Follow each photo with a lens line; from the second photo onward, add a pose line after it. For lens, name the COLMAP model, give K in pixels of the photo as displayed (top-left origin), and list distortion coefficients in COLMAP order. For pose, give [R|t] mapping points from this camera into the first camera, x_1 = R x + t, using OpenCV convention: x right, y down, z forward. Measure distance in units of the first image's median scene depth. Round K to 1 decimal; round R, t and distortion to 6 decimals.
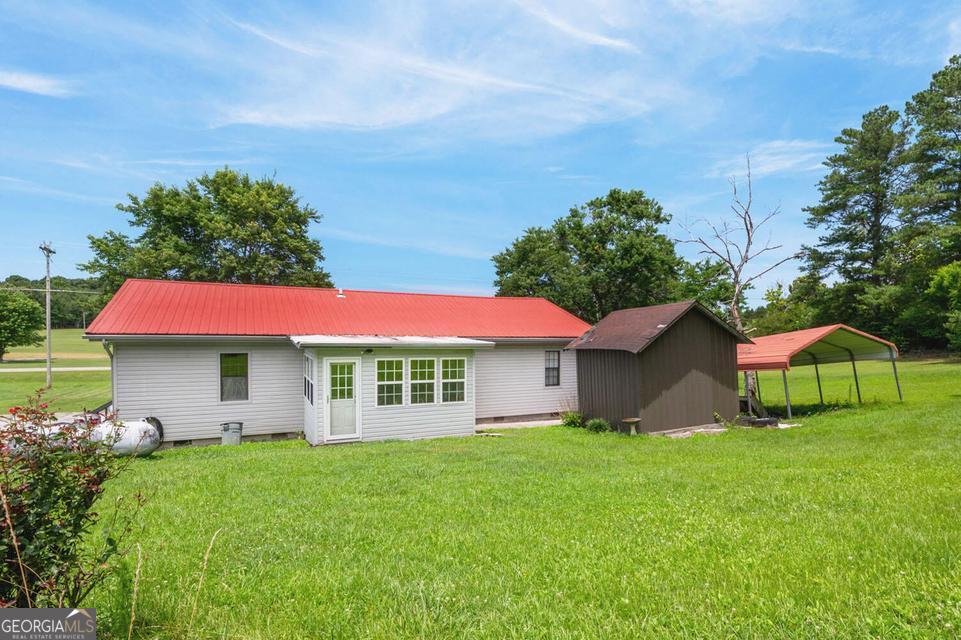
lens RADIAL K [[516.7, 0, 480.5], [0, 516.7, 340.4], [0, 0, 1]] dist [-0.002128, -0.000921]
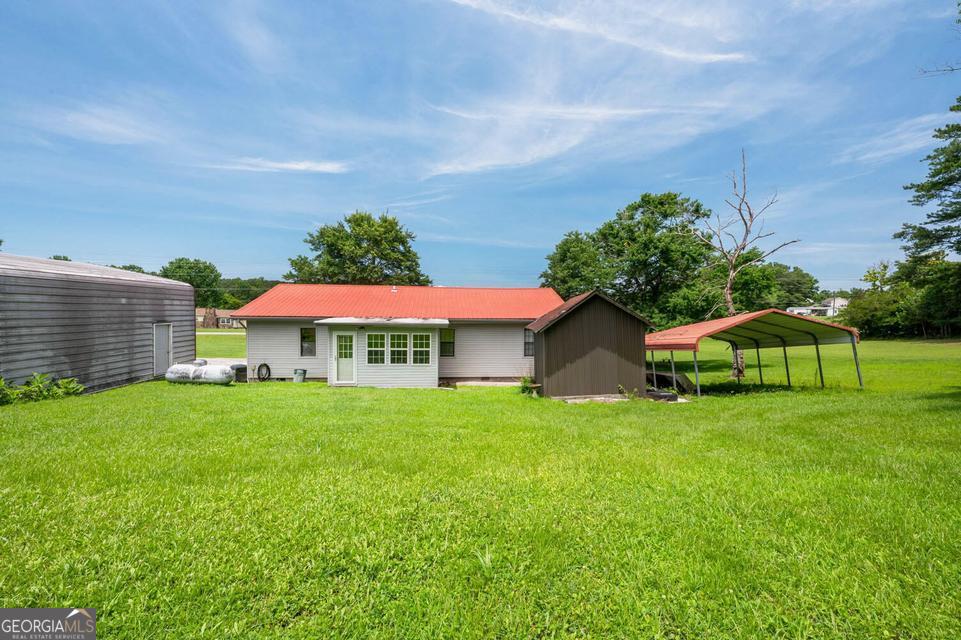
lens RADIAL K [[381.9, 0, 482.0], [0, 381.9, 317.4], [0, 0, 1]] dist [0.001106, 0.000047]
pose [[0.923590, 0.005872, -0.383336, 0.266188], [-0.005846, 0.999982, 0.001234, -0.006769], [0.383337, 0.001102, 0.923608, 0.042734]]
